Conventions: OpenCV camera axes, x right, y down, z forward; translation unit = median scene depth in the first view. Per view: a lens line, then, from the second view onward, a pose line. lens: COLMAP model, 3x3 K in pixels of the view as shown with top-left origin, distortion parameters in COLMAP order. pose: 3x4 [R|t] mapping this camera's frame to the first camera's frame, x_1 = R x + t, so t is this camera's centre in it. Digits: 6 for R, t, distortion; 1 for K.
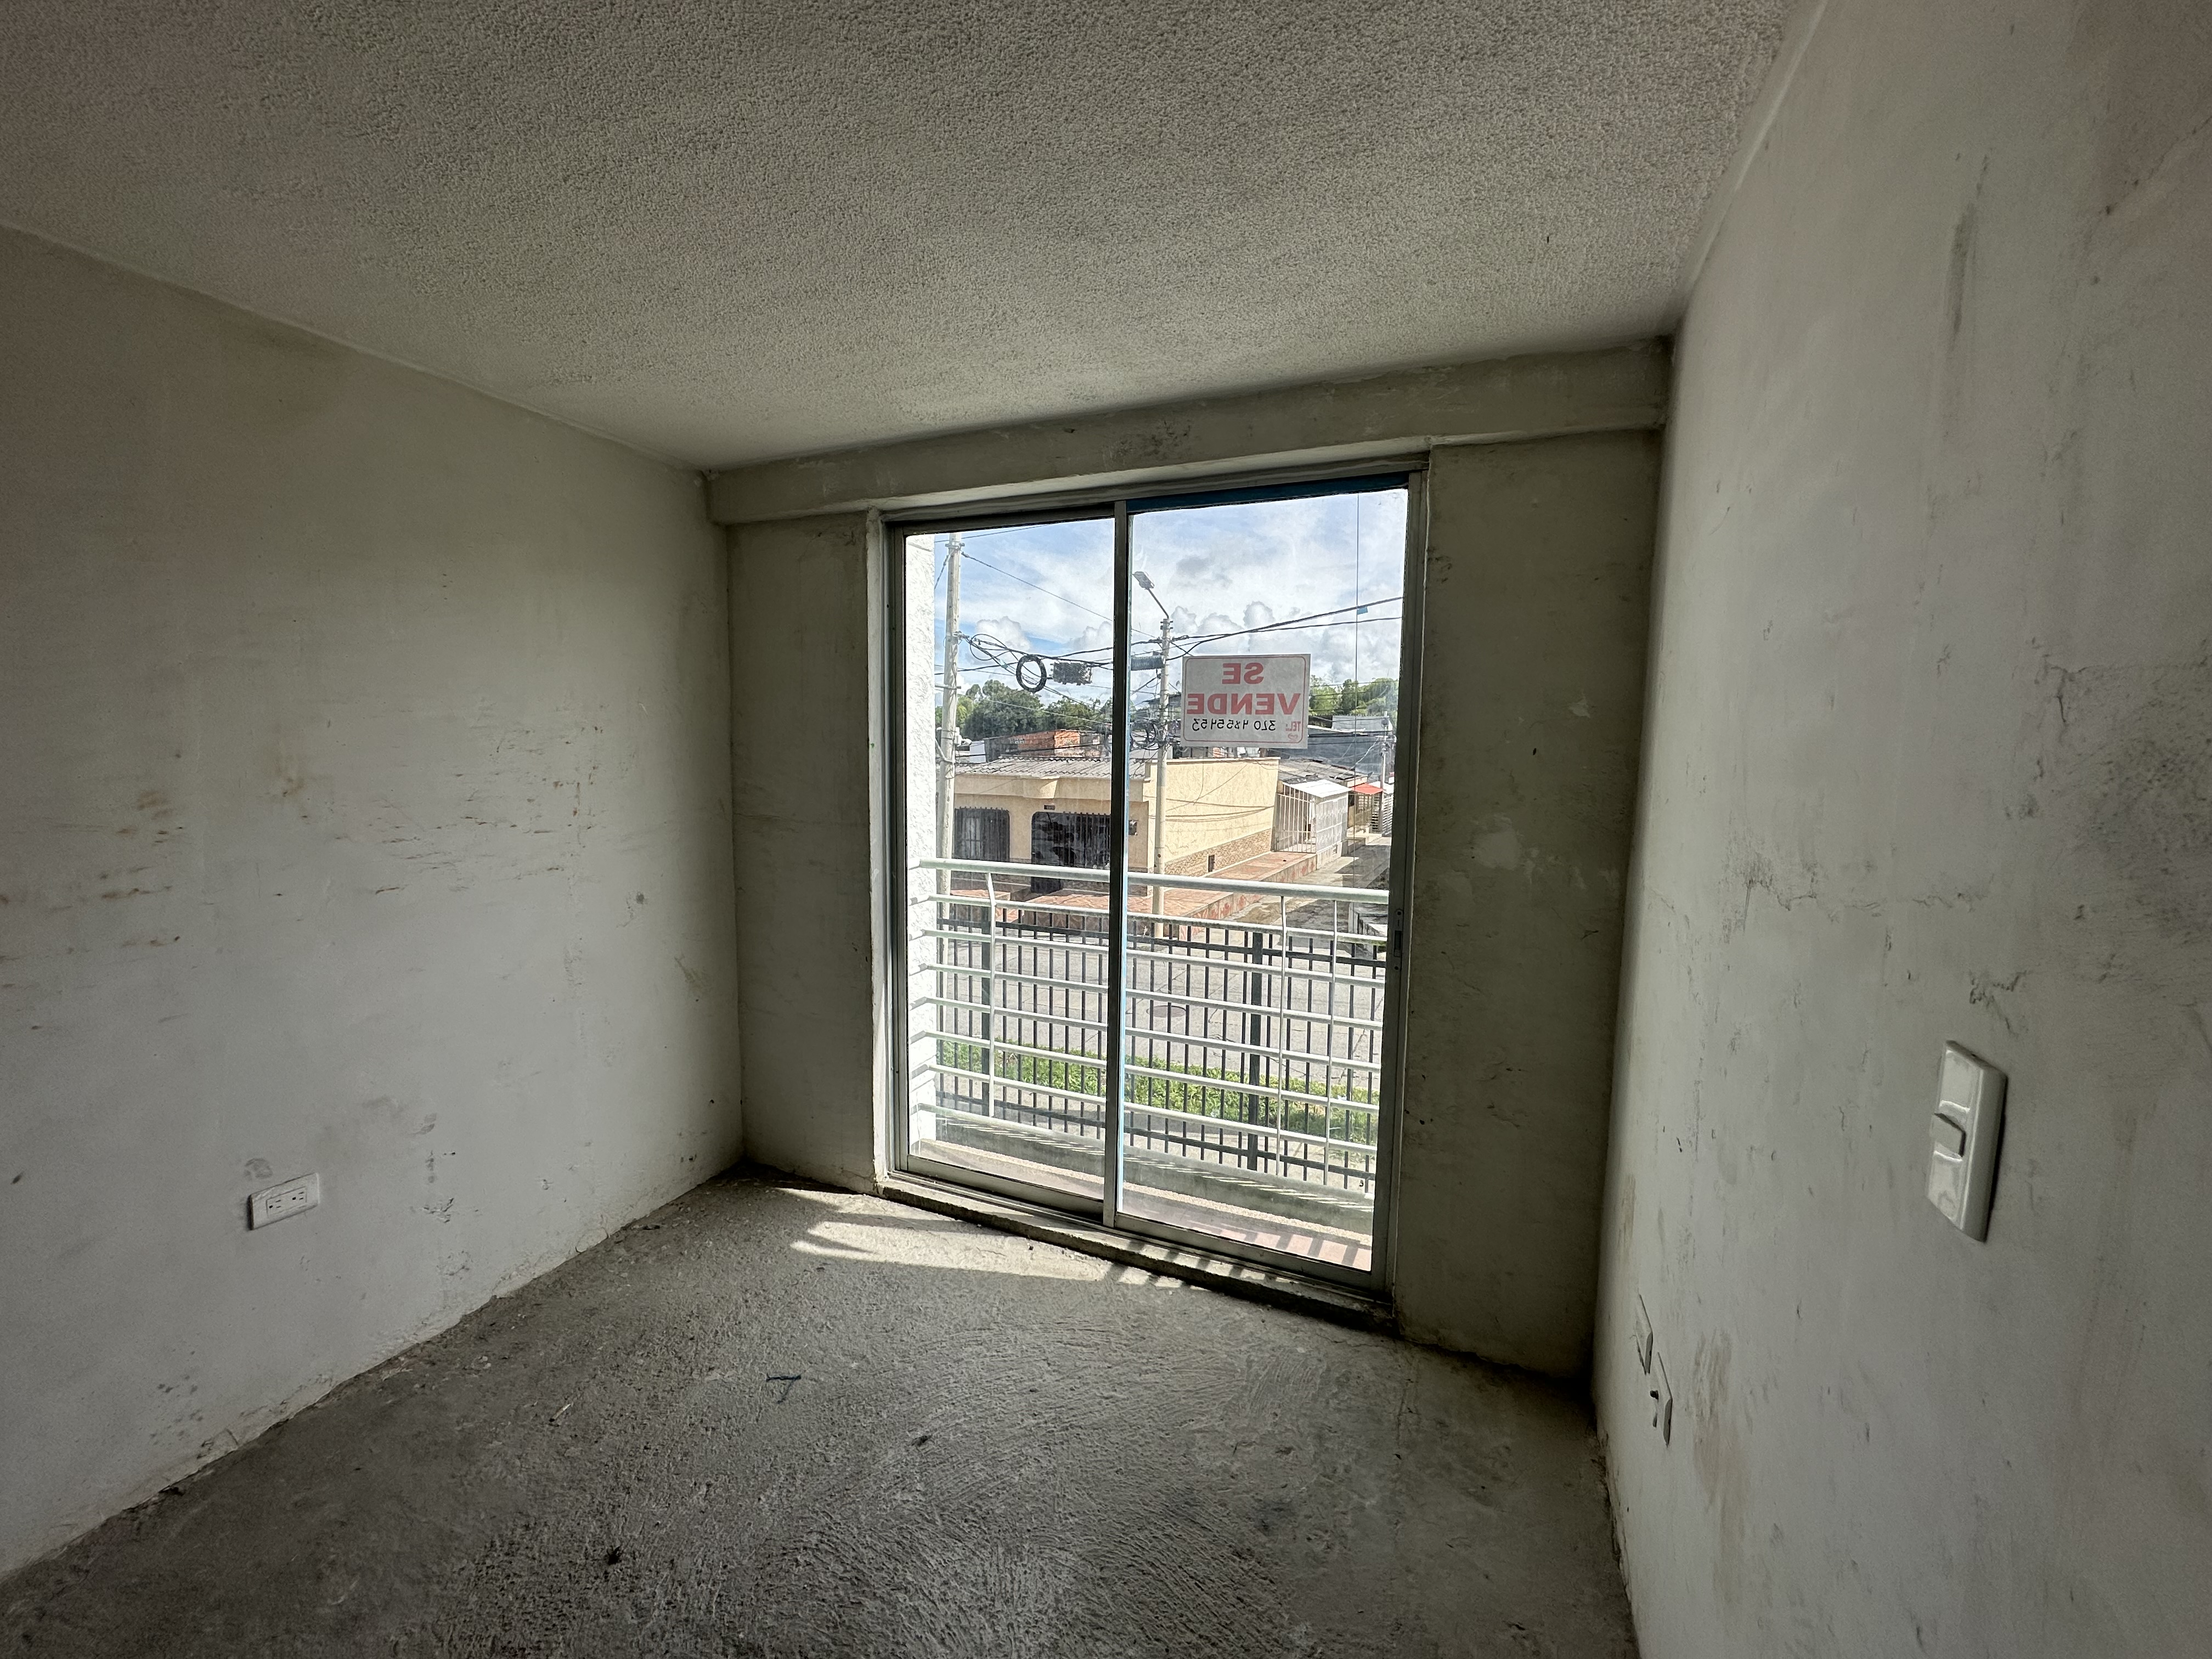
lens RADIAL K [[881.4, 0, 1107.4], [0, 881.4, 825.9], [0, 0, 1]] dist [-0.005498, 0.001465]
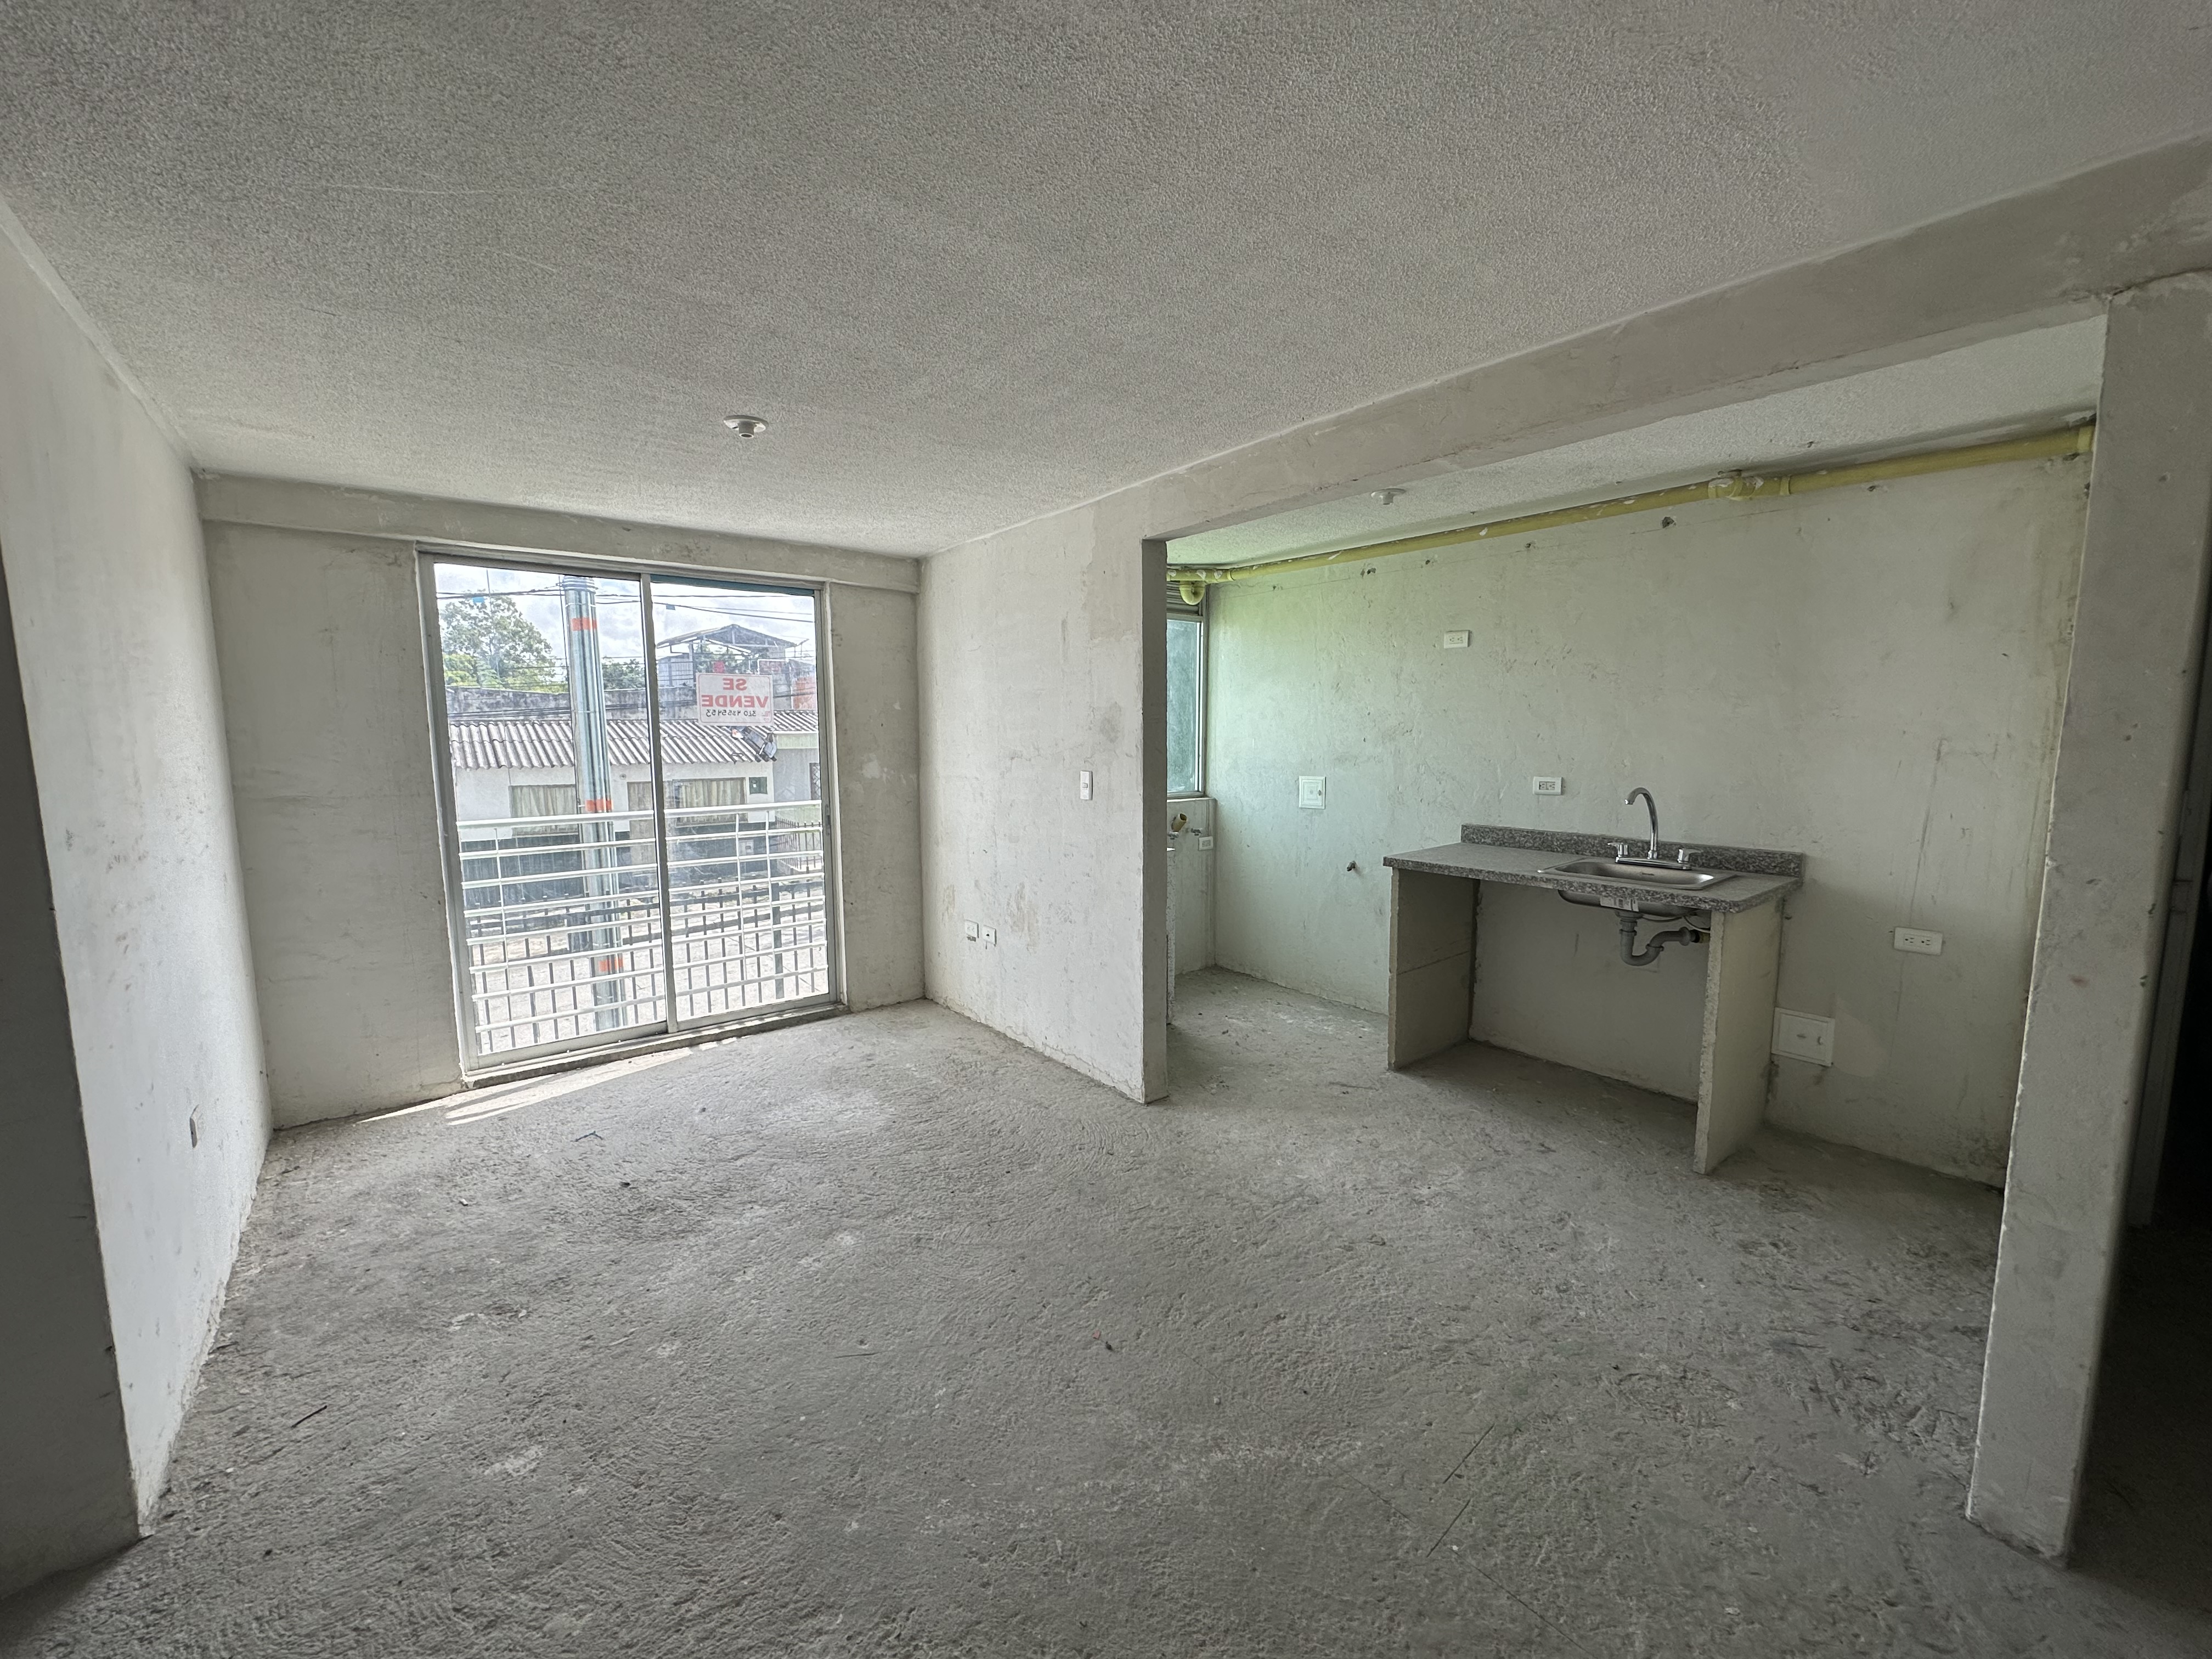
lens RADIAL K [[881.4, 0, 1106.4], [0, 881.4, 828.7], [0, 0, 1]] dist [-0.005498, 0.001465]
pose [[0.477646, -0.114976, 0.870996, -1.117304], [0.095679, 0.992310, 0.078521, 0.051595], [-0.873327, 0.045831, 0.484974, -0.531648]]
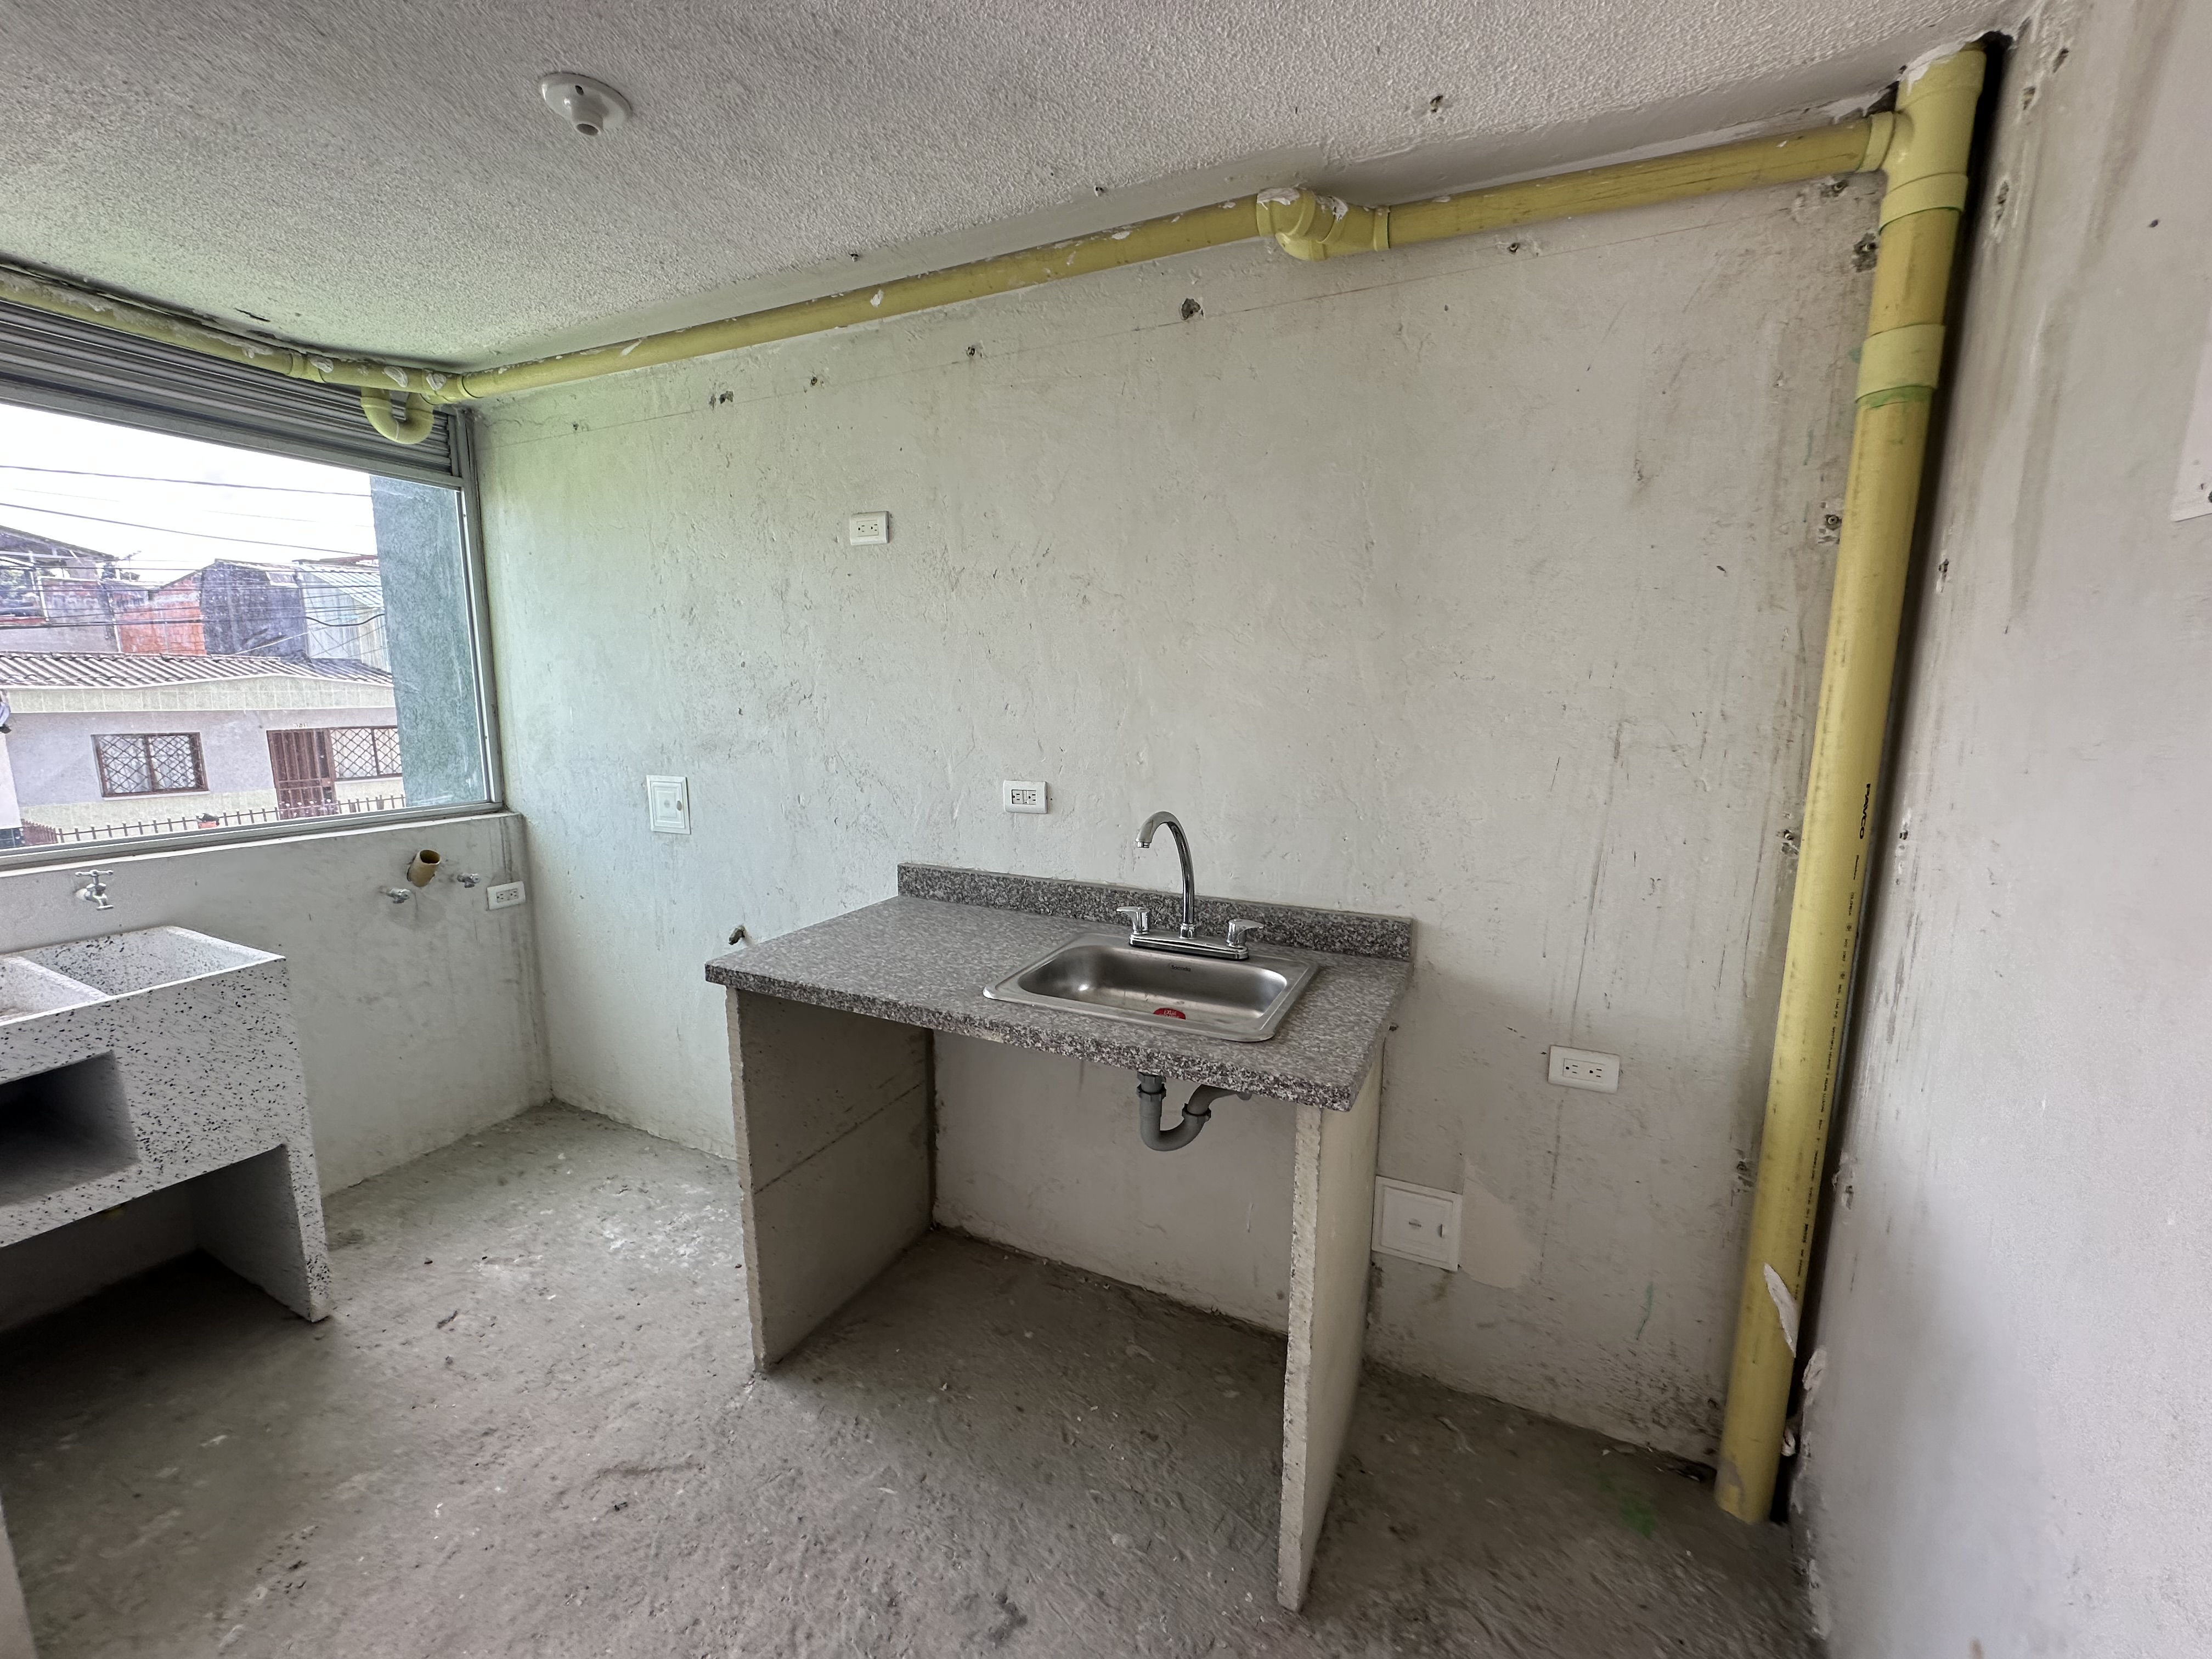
lens RADIAL K [[881.4, 0, 1107.7], [0, 881.4, 827.1], [0, 0, 1]] dist [-0.005498, 0.001465]
pose [[0.043341, -0.168416, 0.984763, -0.177948], [0.091284, 0.982233, 0.163966, 0.067896], [-0.994881, 0.082786, 0.057945, -0.595837]]
